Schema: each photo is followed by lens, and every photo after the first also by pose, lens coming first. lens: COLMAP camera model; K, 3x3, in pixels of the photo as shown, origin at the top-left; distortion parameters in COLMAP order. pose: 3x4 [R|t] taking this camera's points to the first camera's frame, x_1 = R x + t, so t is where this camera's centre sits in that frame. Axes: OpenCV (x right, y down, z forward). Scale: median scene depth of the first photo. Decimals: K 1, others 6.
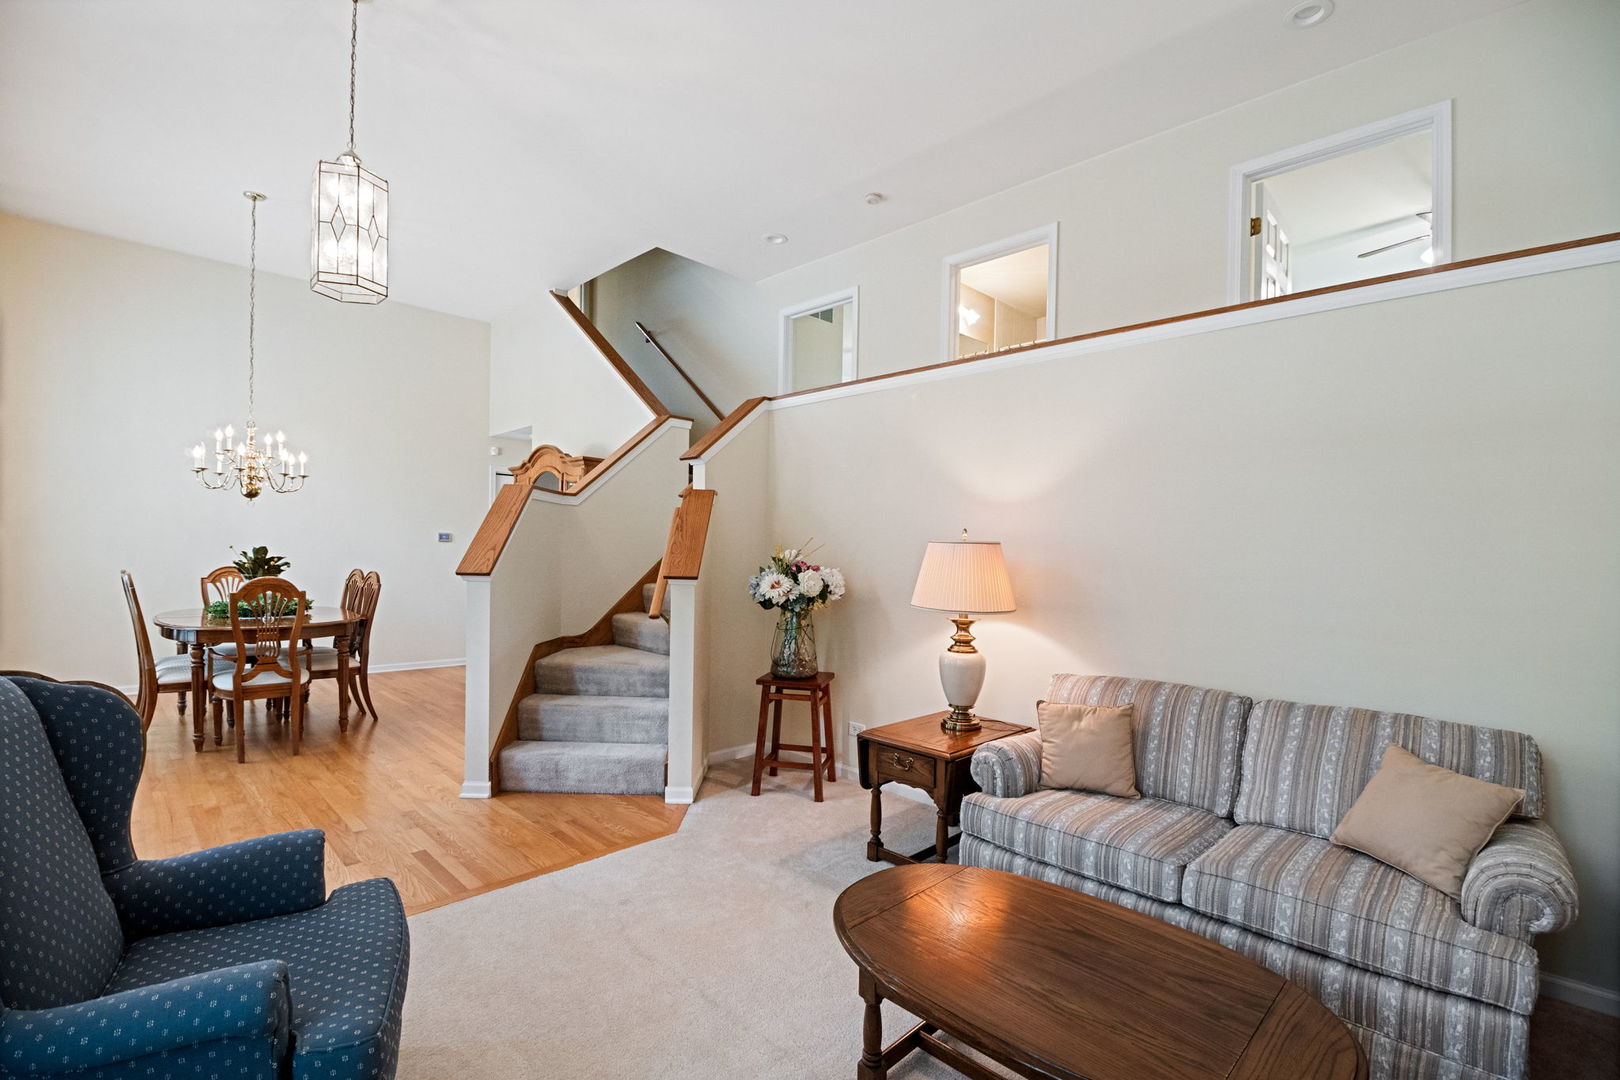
lens RADIAL K [[718.4, 0, 800.3], [0, 718.4, 543.0], [0, 0, 1]] dist [-0.002537, -0.000654]
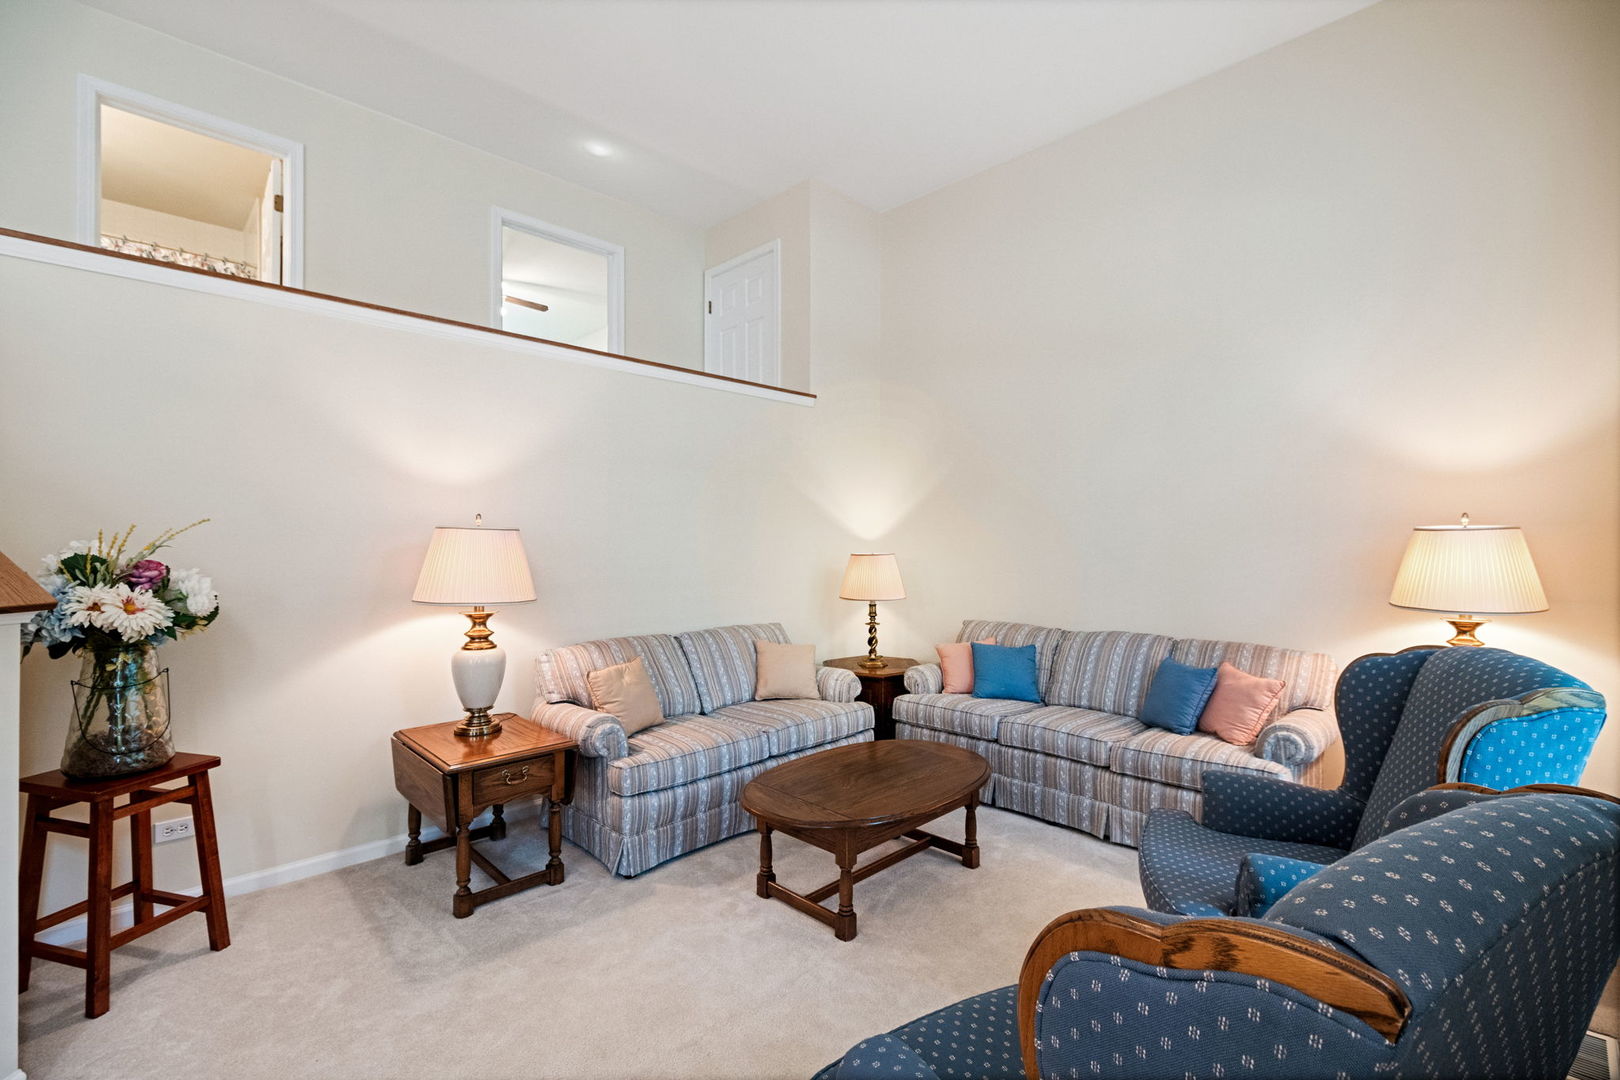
lens RADIAL K [[718.4, 0, 806.1], [0, 718.4, 543.8], [0, 0, 1]] dist [-0.002537, -0.000654]
pose [[0.017485, -0.018620, 0.999674, -0.905983], [0.005723, 0.999812, 0.018523, 0.005861], [-0.999831, 0.005397, 0.017588, 0.775177]]
